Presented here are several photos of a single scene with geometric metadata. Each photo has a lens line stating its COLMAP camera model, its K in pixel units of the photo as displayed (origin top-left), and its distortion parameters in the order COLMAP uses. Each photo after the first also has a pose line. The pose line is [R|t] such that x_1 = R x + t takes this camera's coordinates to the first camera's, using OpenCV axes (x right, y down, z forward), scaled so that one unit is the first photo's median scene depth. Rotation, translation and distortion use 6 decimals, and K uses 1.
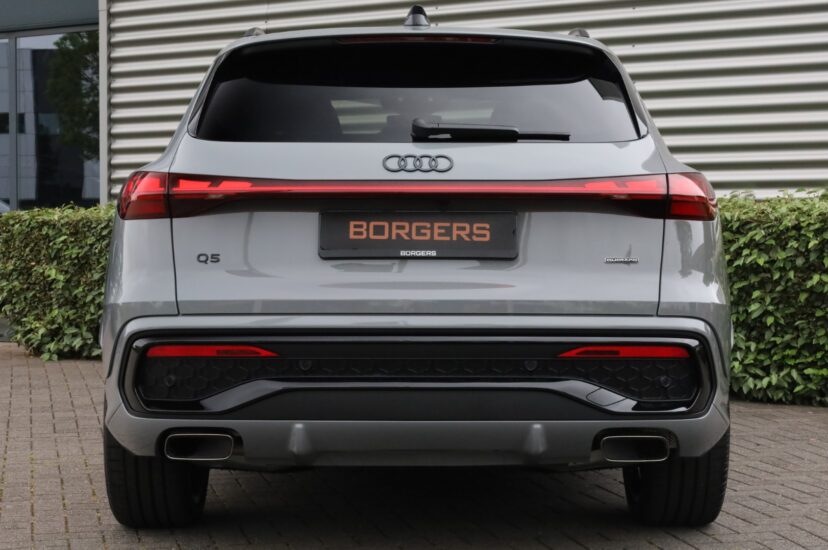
lens RADIAL K [[1659.0, 0, 413.6], [0, 1659.0, 271.5], [0, 0, 1]] dist [-0.080710, 0.000000]
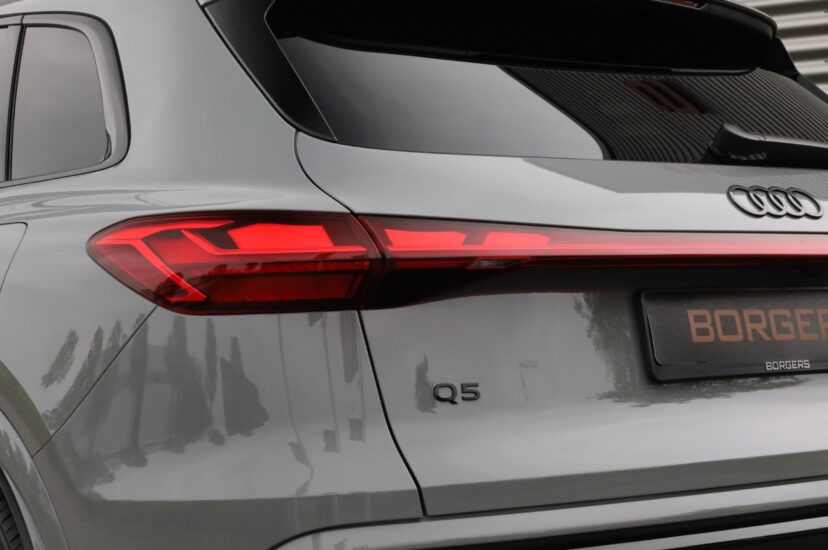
lens RADIAL K [[1607.0, 0, 435.2], [0, 1607.0, 275.6], [0, 0, 1]] dist [-0.051051, 0.000000]
pose [[0.808736, -0.008169, 0.588116, -0.405034], [0.024655, 0.999496, -0.020020, -0.032868], [-0.587655, 0.030691, 0.808529, 0.633043]]
